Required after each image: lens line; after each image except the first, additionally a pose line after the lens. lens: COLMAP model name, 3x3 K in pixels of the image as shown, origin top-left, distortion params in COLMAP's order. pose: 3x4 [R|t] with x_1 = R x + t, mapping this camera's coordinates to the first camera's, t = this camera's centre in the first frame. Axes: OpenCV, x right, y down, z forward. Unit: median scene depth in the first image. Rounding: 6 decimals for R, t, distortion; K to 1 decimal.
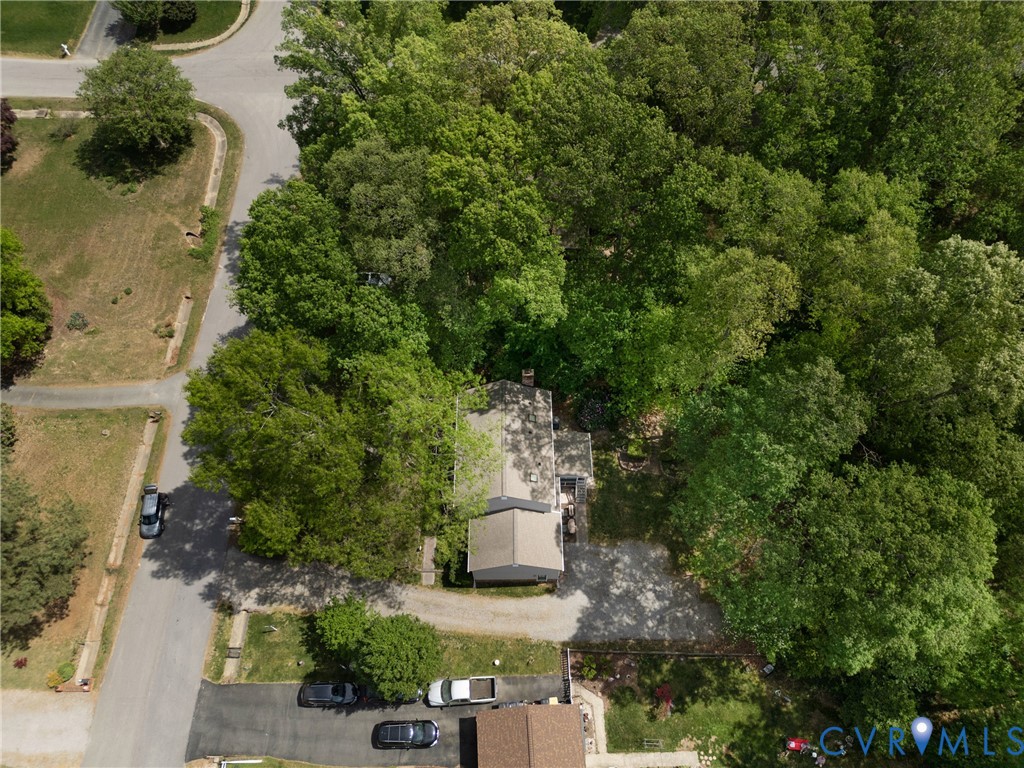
lens RADIAL K [[719.4, 0, 512.0], [0, 719.4, 384.0], [0, 0, 1]] dist [0.058836, -0.039647]
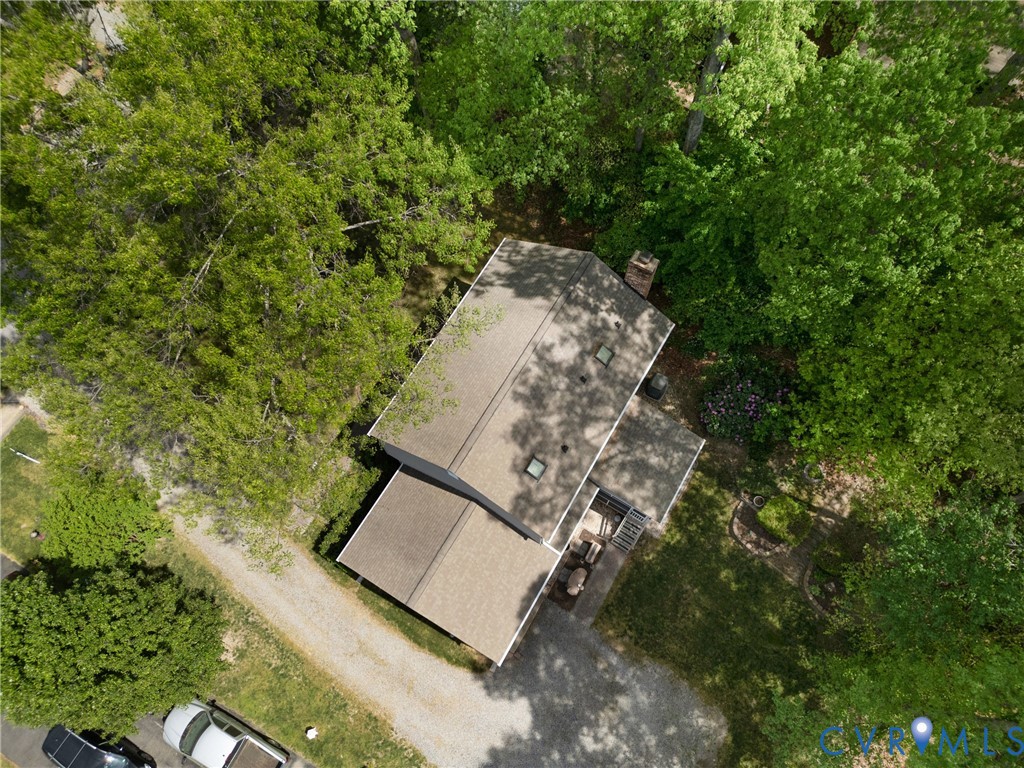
lens RADIAL K [[719.4, 0, 512.0], [0, 719.4, 384.0], [0, 0, 1]] dist [0.058836, -0.039647]
pose [[0.853938, 0.487317, -0.182517, 0.069745], [-0.453138, 0.868805, 0.199611, -0.001744], [0.255846, -0.087750, 0.962727, 0.525769]]
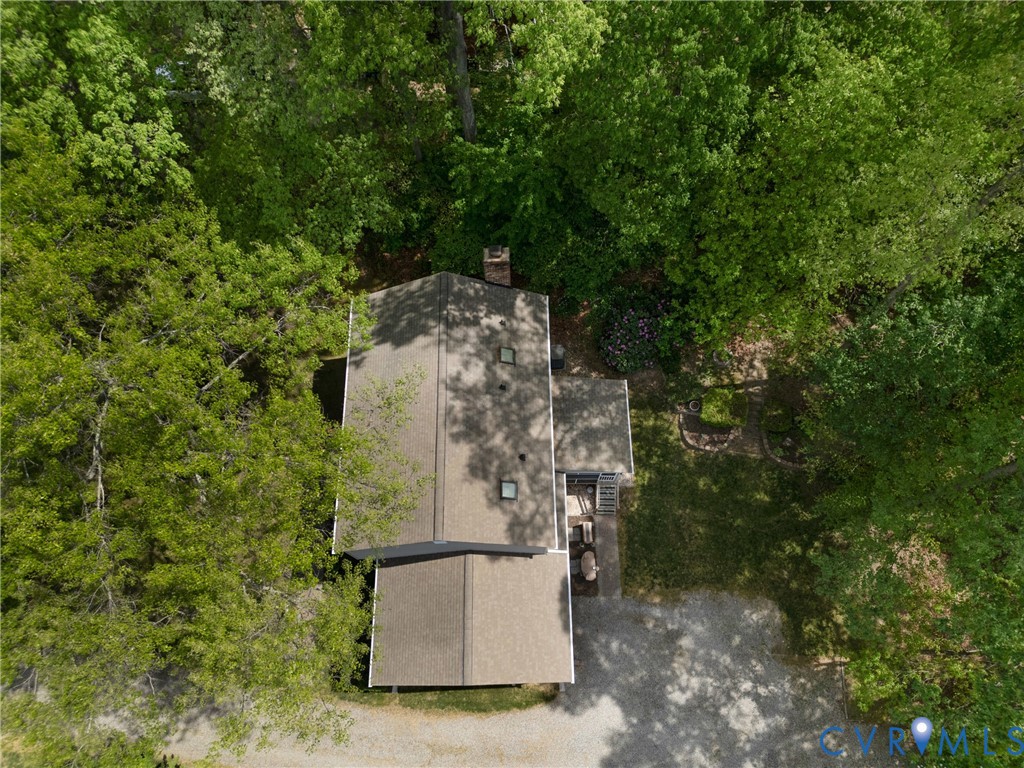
lens RADIAL K [[719.4, 0, 512.0], [0, 719.4, 384.0], [0, 0, 1]] dist [0.058836, -0.039647]
pose [[0.999959, -0.008704, 0.002306, 0.029246], [0.008264, 0.988814, 0.148922, -0.003152], [-0.003576, -0.148897, 0.988846, 0.531288]]
